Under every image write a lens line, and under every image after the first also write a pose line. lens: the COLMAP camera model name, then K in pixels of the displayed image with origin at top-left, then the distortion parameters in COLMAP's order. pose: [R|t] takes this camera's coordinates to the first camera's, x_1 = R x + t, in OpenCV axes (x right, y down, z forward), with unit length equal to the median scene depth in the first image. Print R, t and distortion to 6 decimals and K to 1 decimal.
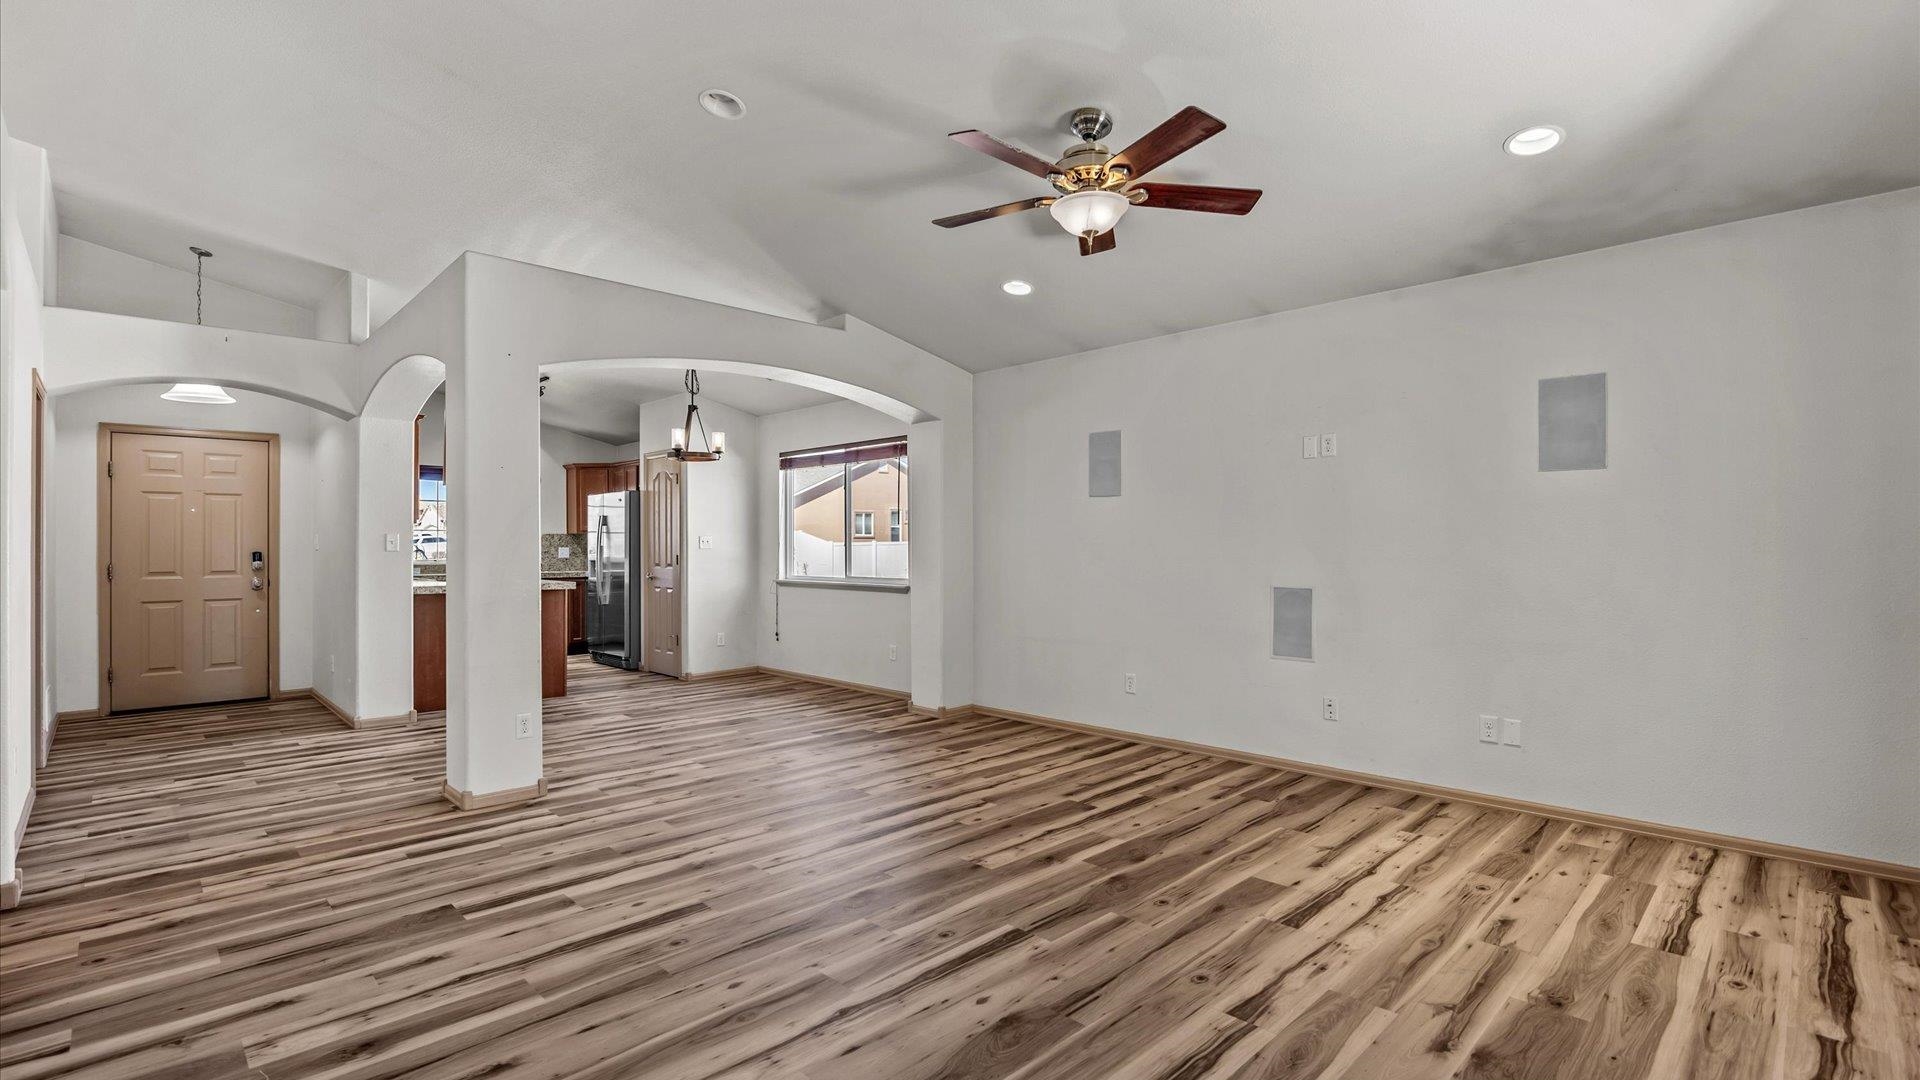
lens RADIAL K [[893.0, 0, 960.0], [0, 893.0, 540.0], [0, 0, 1]] dist [0.000131, -0.000075]
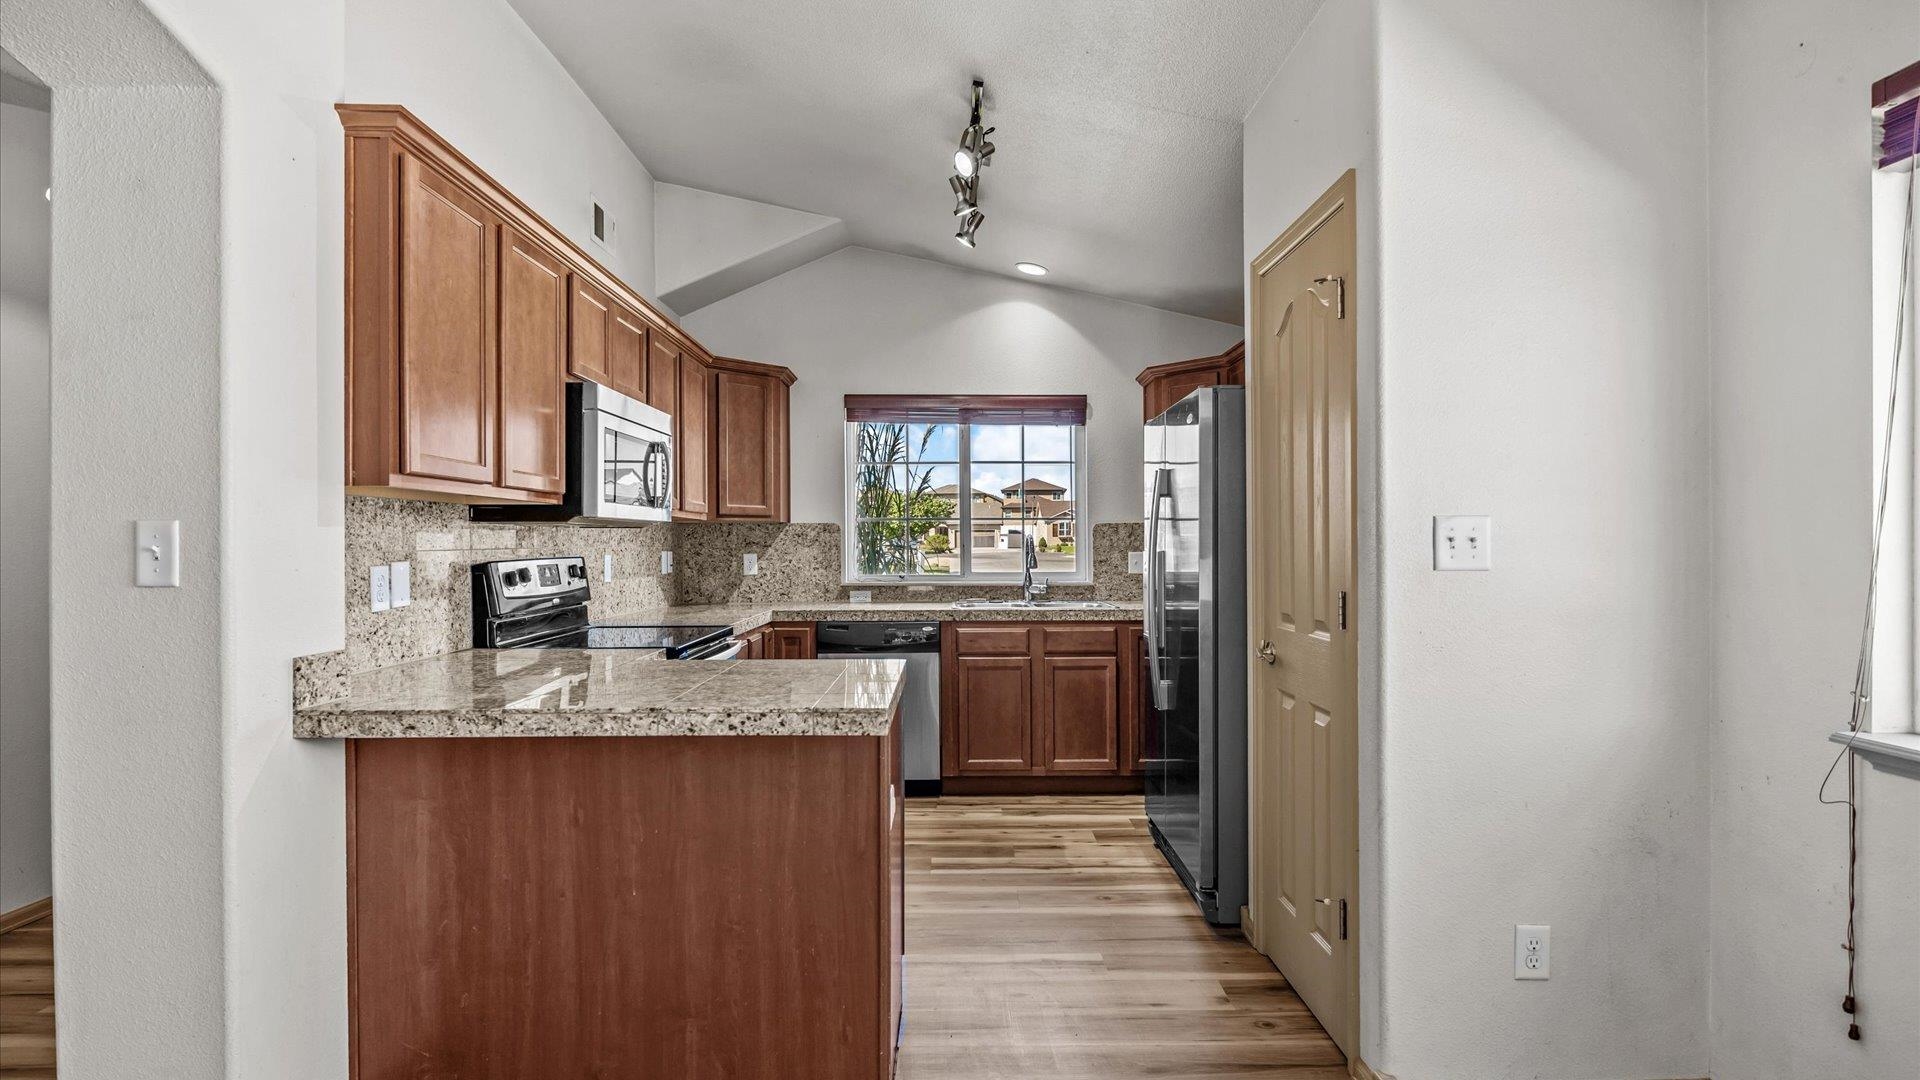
lens RADIAL K [[893.0, 0, 960.0], [0, 893.0, 540.0], [0, 0, 1]] dist [0.000131, -0.000075]
pose [[0.694766, -0.000448, -0.719236, -0.198849], [0.006154, 0.999967, 0.005322, -0.001005], [0.719210, -0.008124, 0.694746, 0.714776]]
